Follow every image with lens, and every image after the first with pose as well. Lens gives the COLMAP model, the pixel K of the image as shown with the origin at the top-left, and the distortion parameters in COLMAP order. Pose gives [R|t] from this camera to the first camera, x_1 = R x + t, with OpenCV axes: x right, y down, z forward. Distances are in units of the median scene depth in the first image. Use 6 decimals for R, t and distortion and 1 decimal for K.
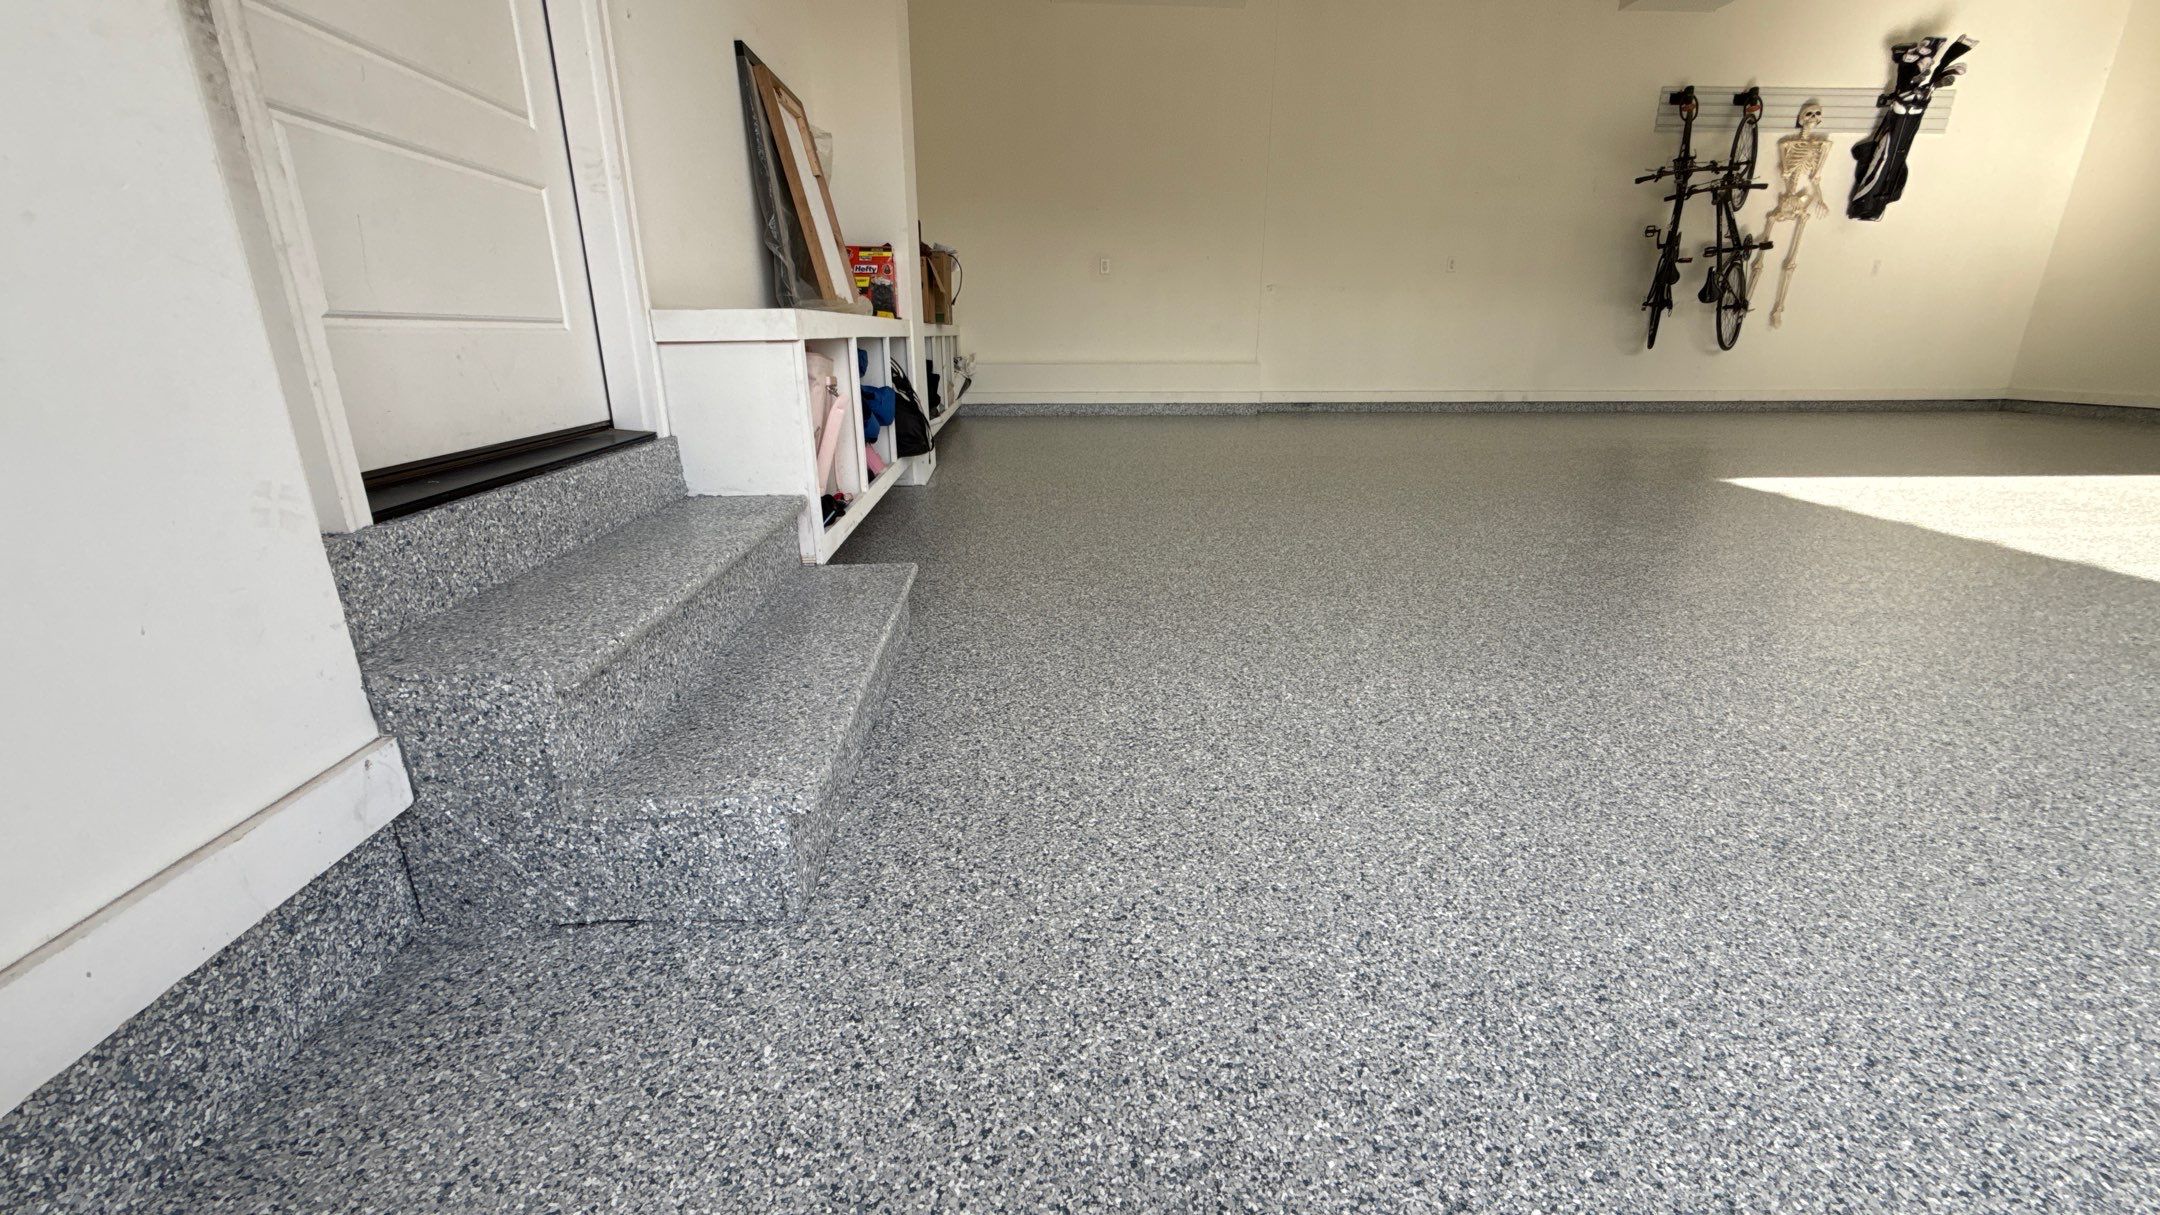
lens RADIAL K [[855.6, 0, 1079.1], [0, 855.6, 609.1], [0, 0, 1]] dist [0.001168, -0.000464]
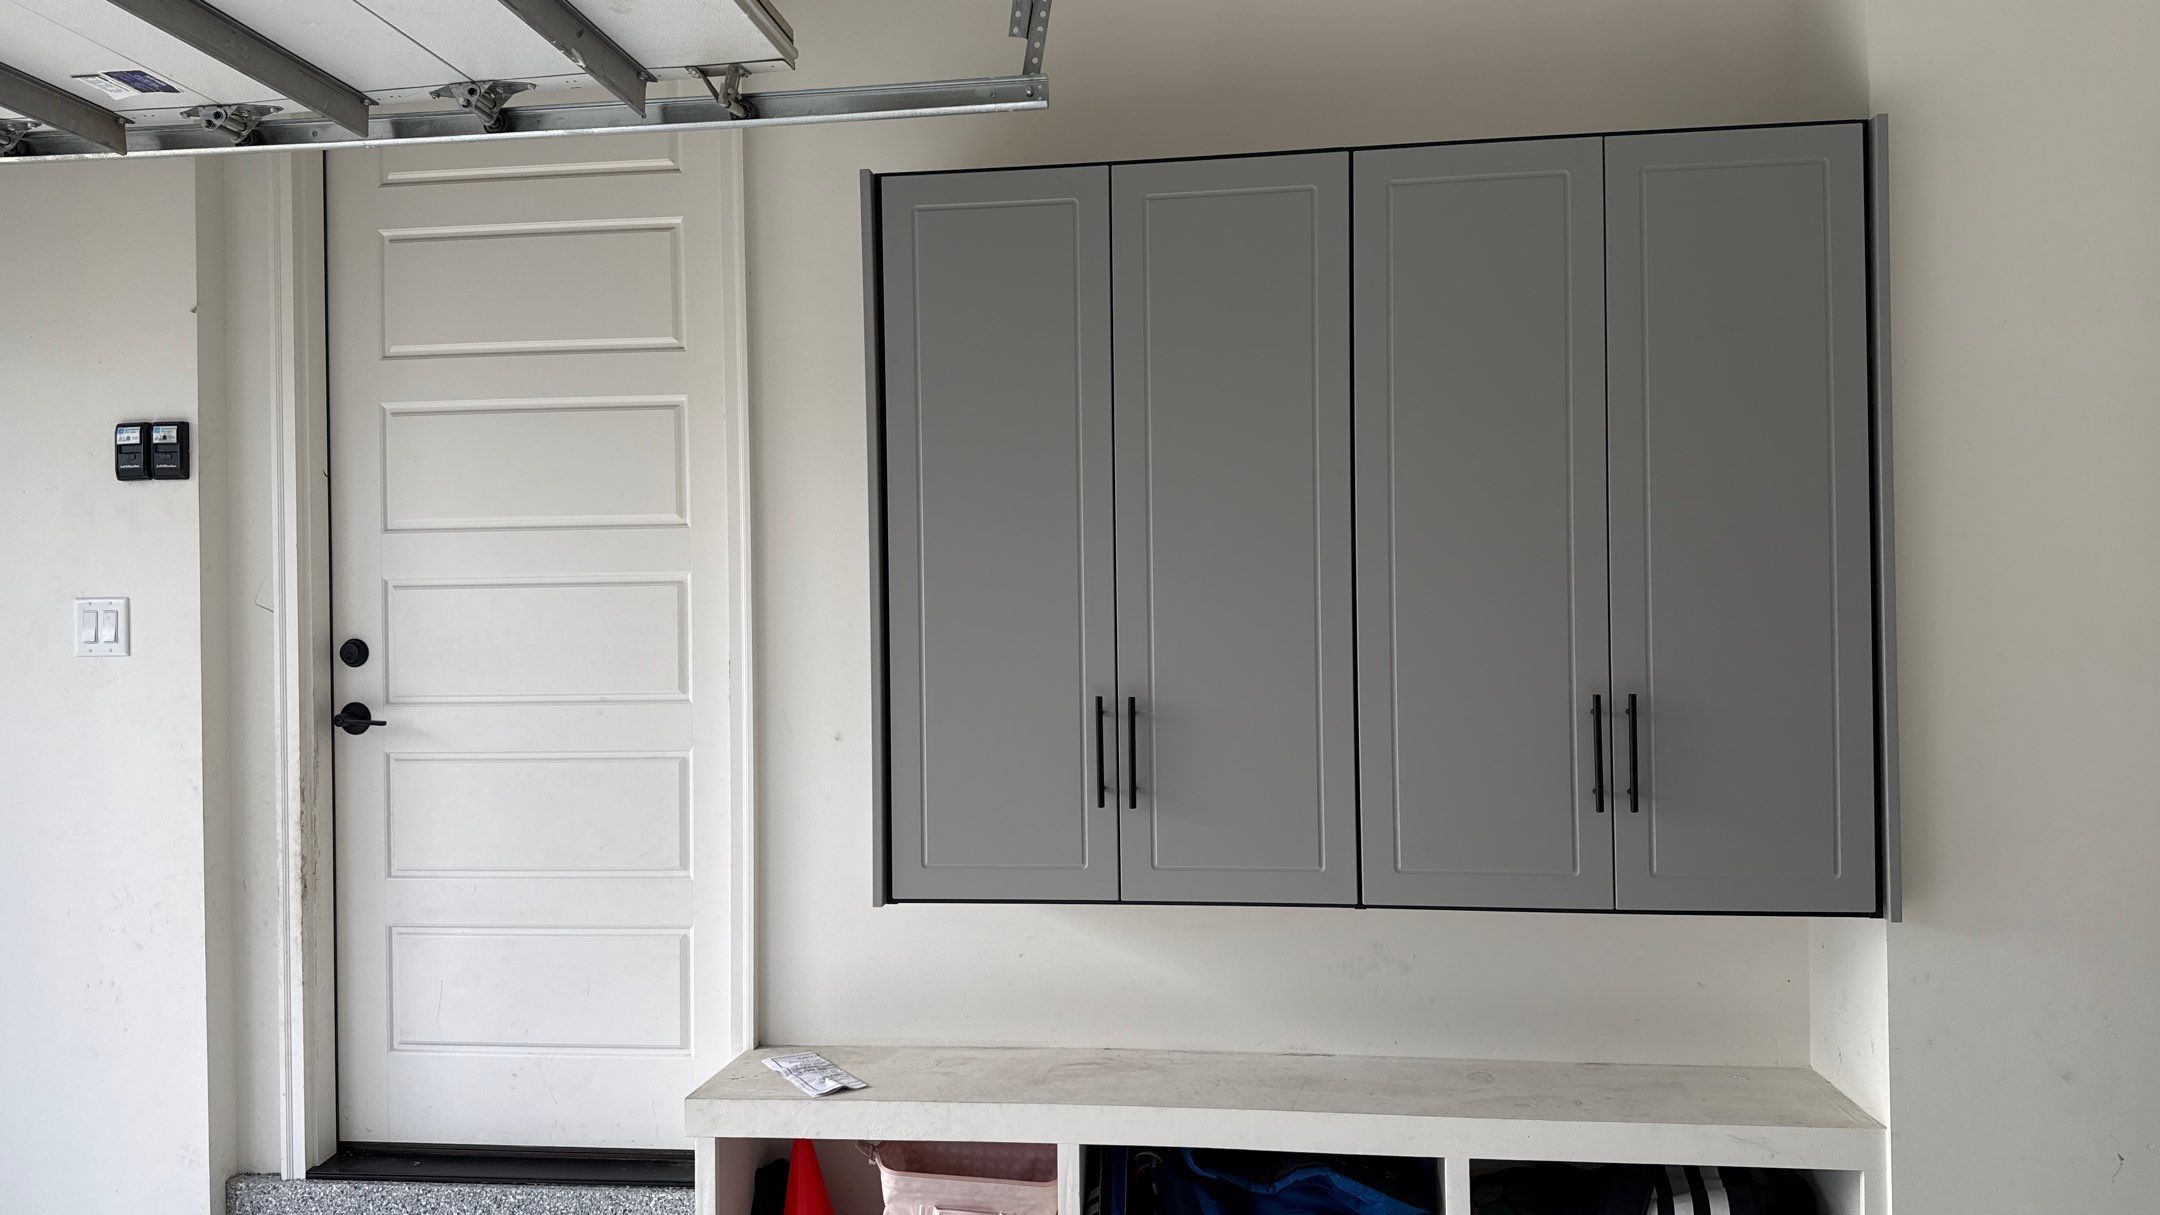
lens RADIAL K [[1493.3, 0, 1069.6], [0, 1493.3, 616.2], [0, 0, 1]] dist [0.144922, -0.228208]
pose [[-0.196727, -0.003582, -0.980452, 0.305162], [-0.290521, 0.955298, 0.054803, -0.296828], [0.936427, 0.295623, -0.188973, 0.452468]]
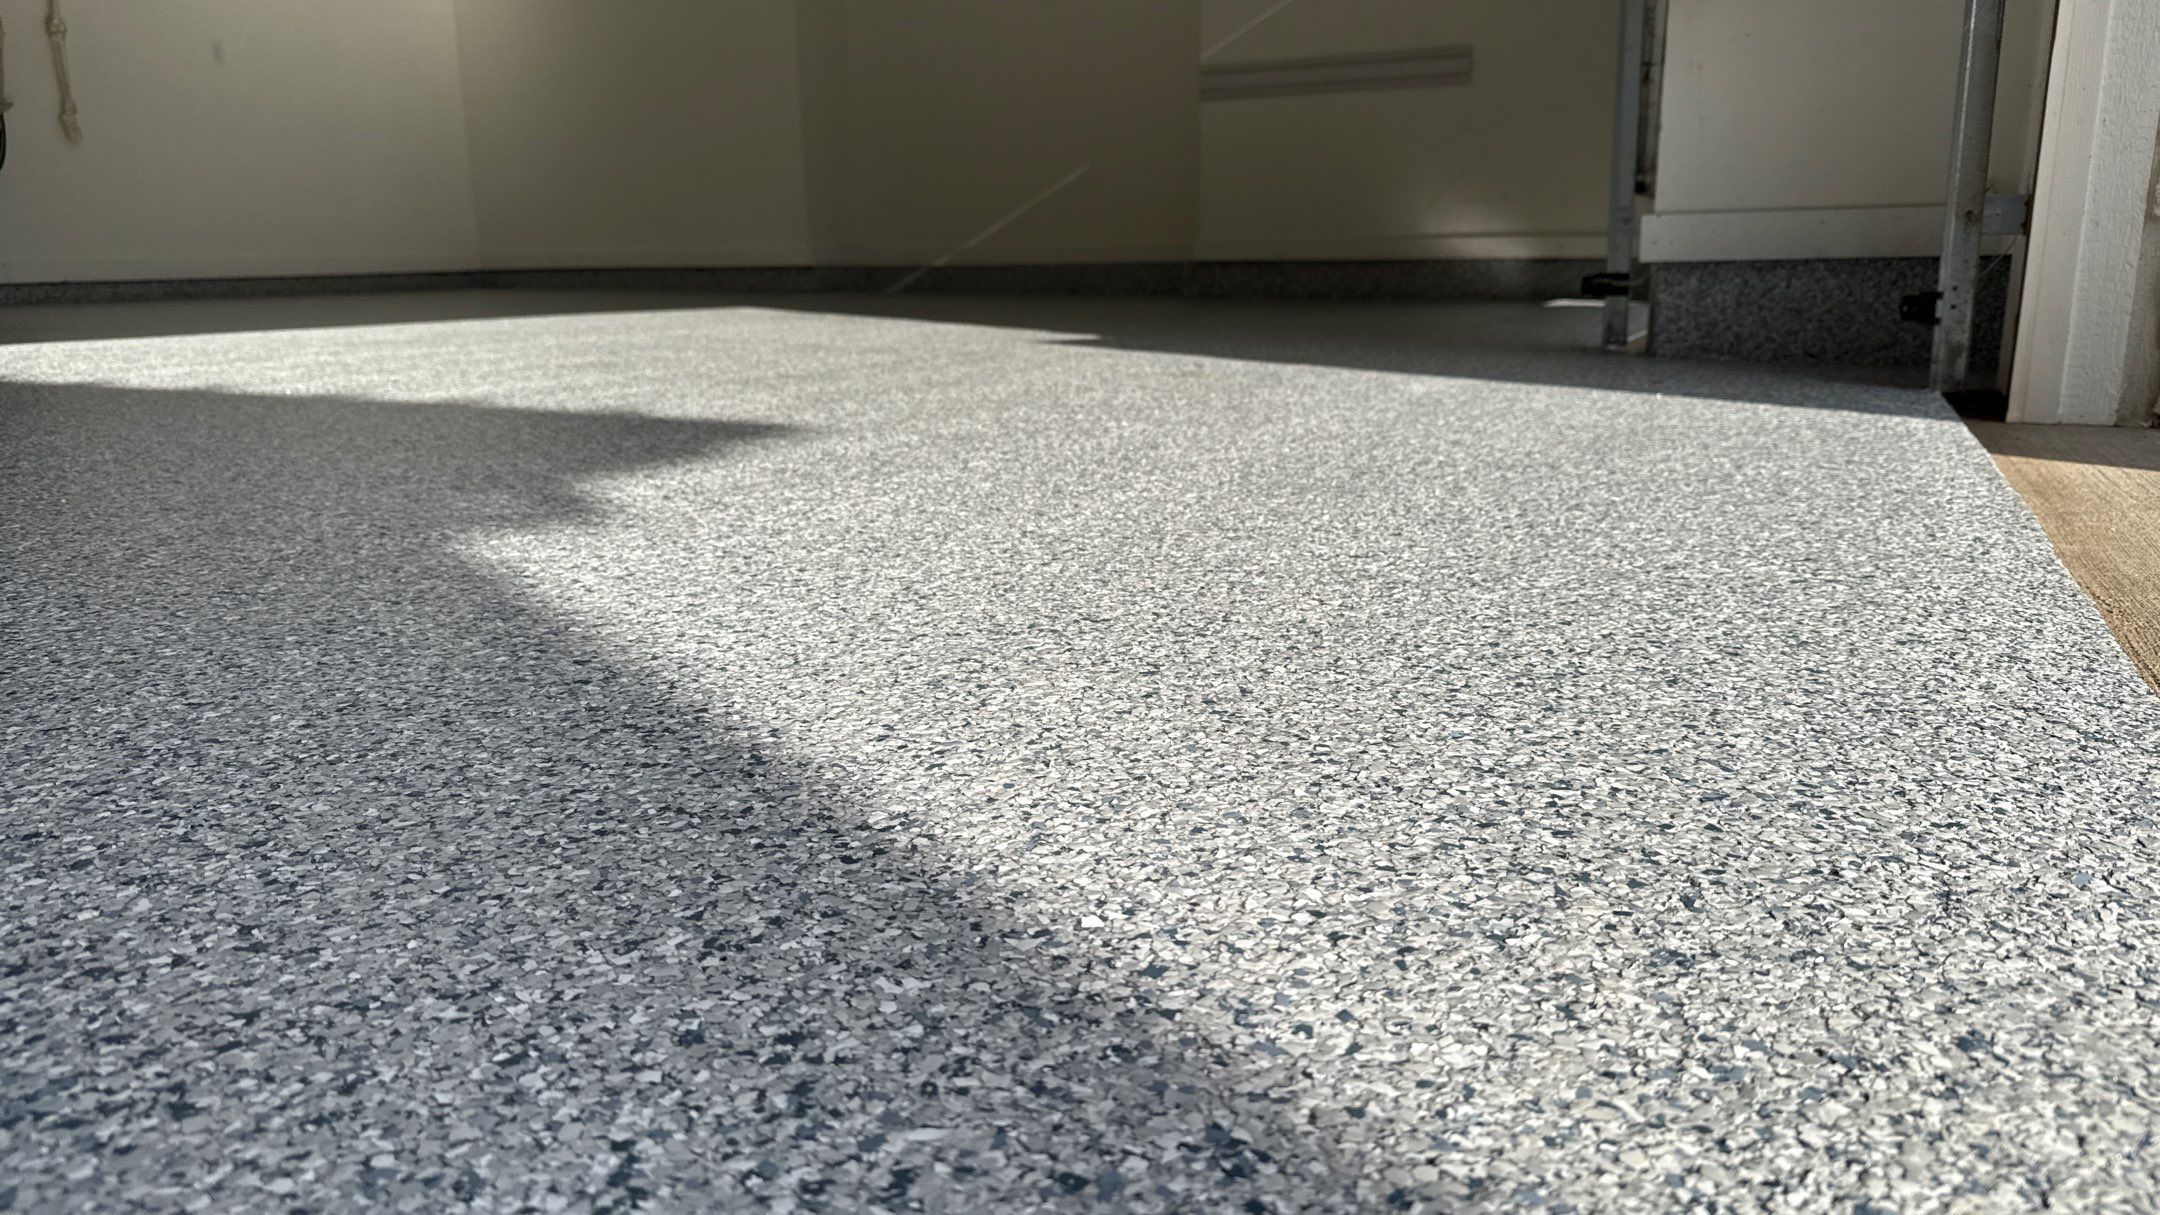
lens RADIAL K [[1542.1, 0, 1078.4], [0, 1542.1, 615.4], [0, 0, 1]] dist [0.003492, -0.004068]
pose [[0.484227, -0.207498, 0.849981, 0.273735], [0.283472, 0.956277, 0.071956, 0.068583], [-0.827748, 0.206103, 0.521875, 0.050526]]
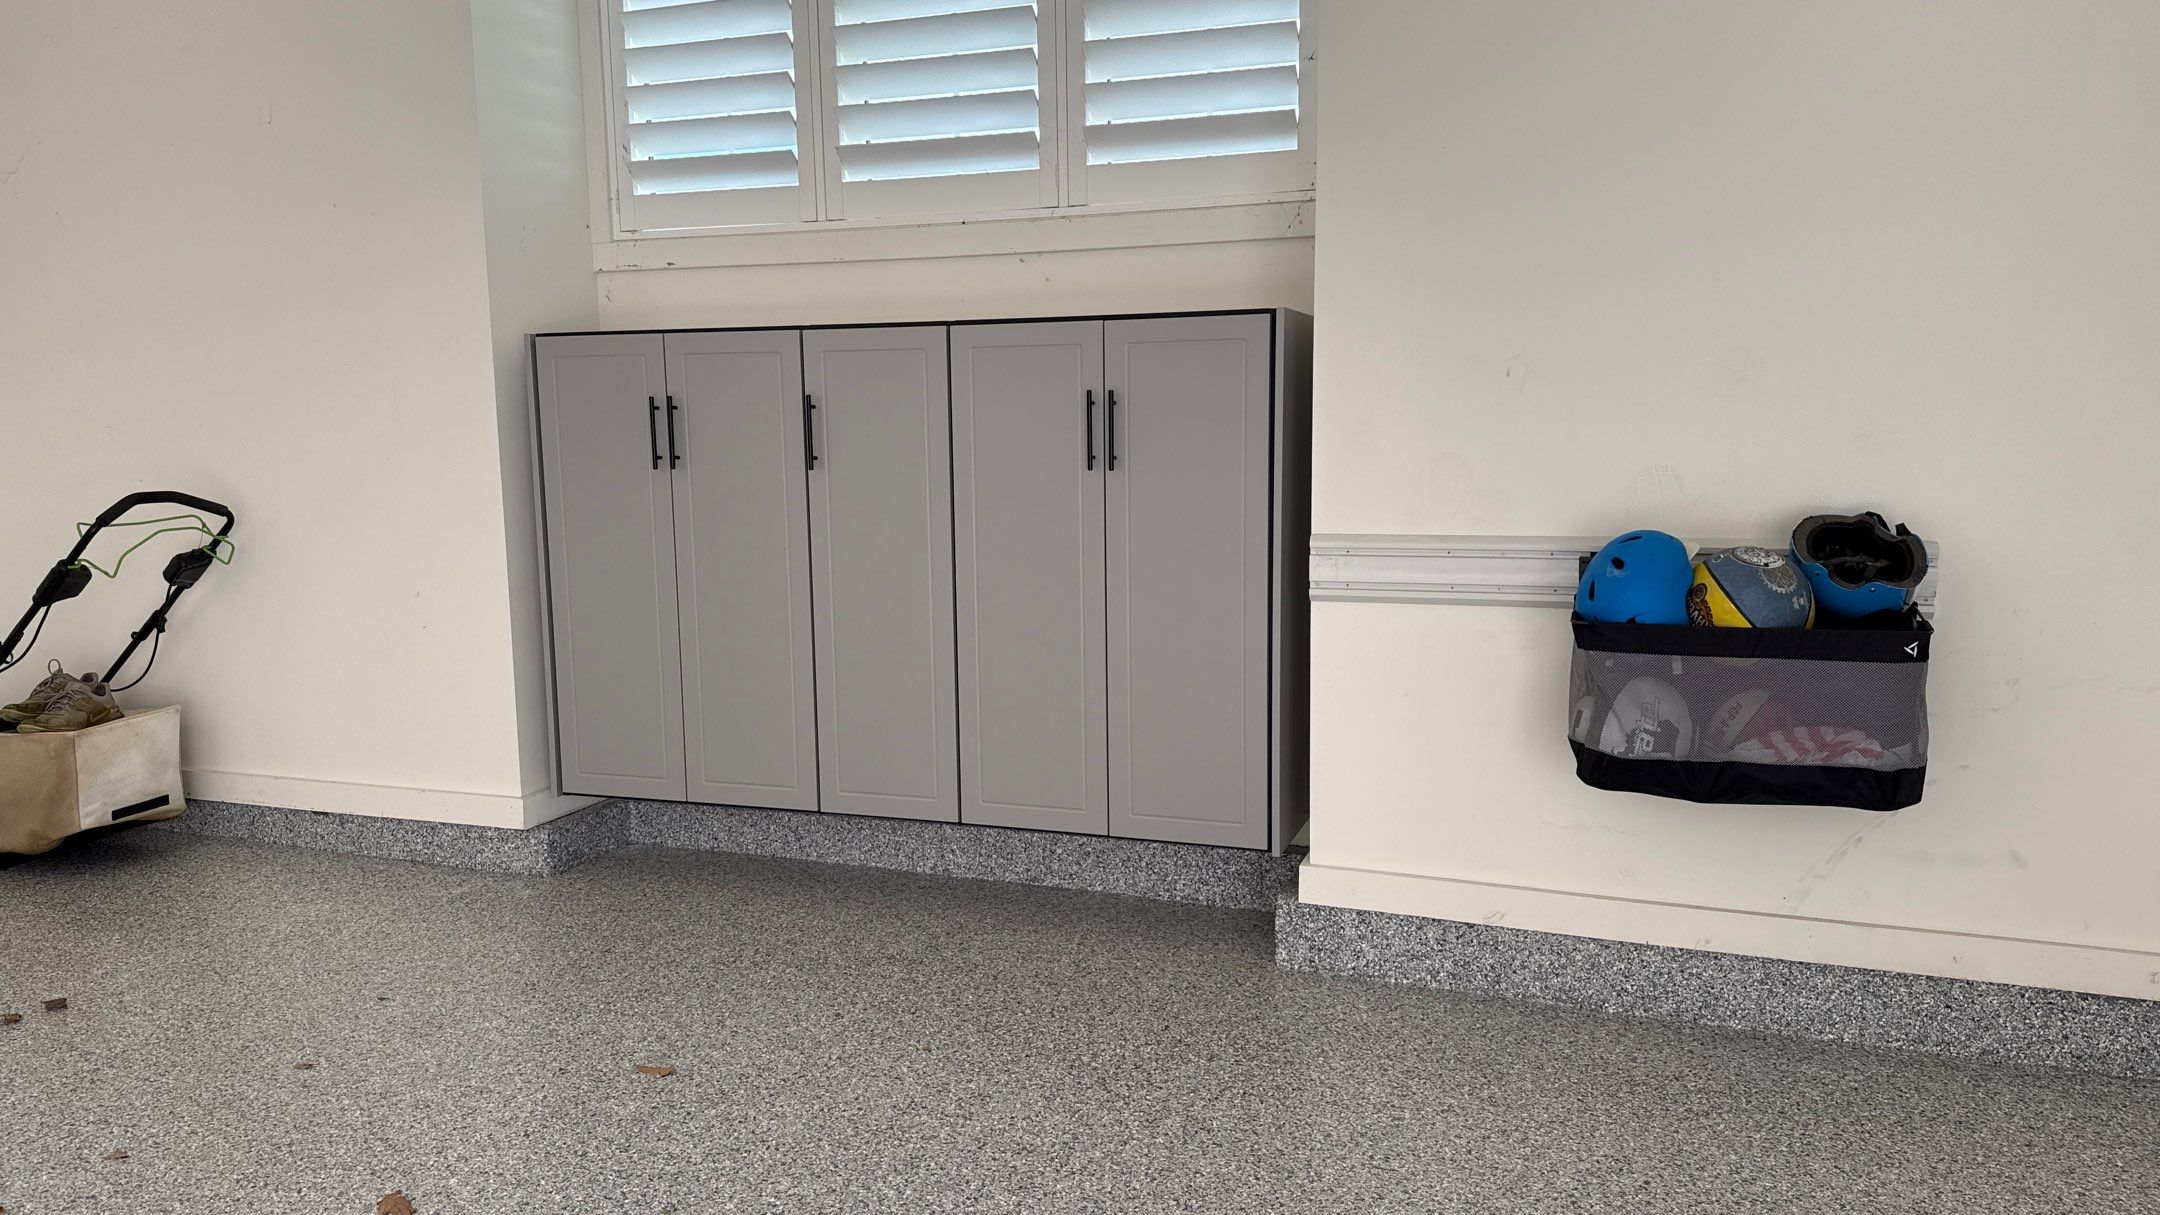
lens RADIAL K [[1493.3, 0, 1069.6], [0, 1493.3, 616.2], [0, 0, 1]] dist [0.144922, -0.228208]
pose [[0.408923, -0.129364, 0.903353, 0.836253], [0.295019, 0.955486, 0.003283, -0.205933], [-0.863566, 0.265164, 0.428885, 0.335079]]
